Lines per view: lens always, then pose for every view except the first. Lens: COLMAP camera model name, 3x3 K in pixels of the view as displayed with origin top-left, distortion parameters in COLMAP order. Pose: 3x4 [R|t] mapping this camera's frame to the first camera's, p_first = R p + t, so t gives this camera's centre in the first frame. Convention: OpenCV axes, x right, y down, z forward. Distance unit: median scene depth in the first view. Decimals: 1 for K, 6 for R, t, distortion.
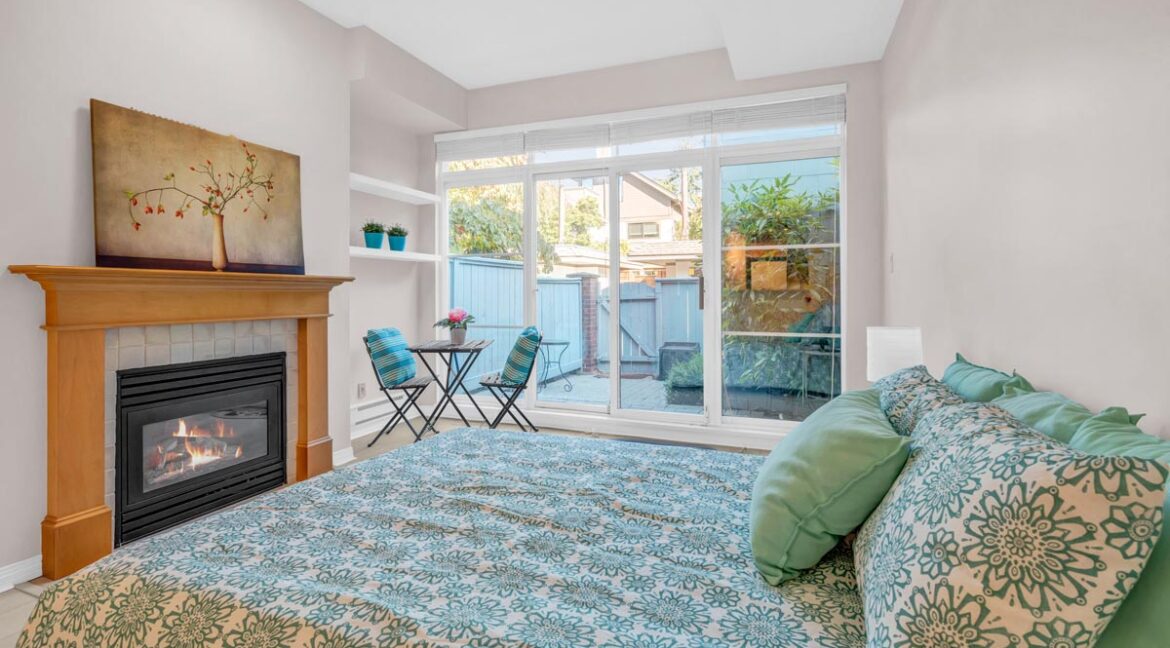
lens RADIAL K [[530.3, 0, 582.1], [0, 530.3, 310.2], [0, 0, 1]] dist [-0.002031, -0.000260]
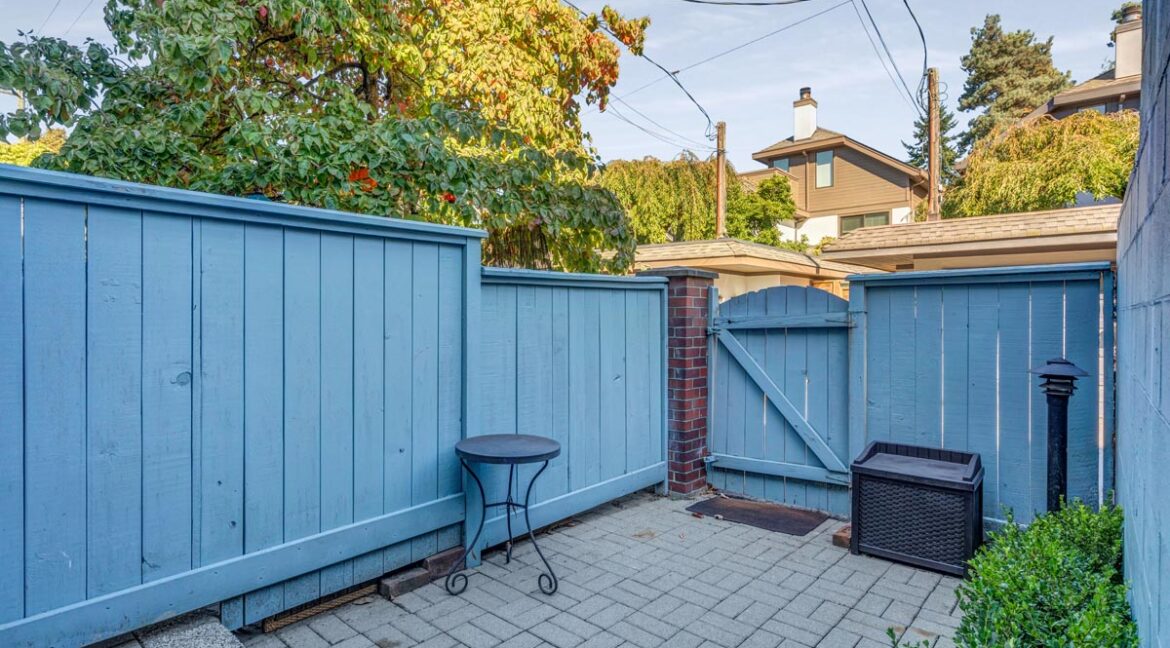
lens RADIAL K [[591.1, 0, 585.0], [0, 591.1, 324.0], [0, 0, 1]] dist [0.000404, 0.000131]
pose [[0.942906, 0.009979, -0.332909, 0.096606], [-0.016050, 0.999751, -0.015491, -0.013404], [0.332671, 0.019950, 0.942832, 0.499099]]
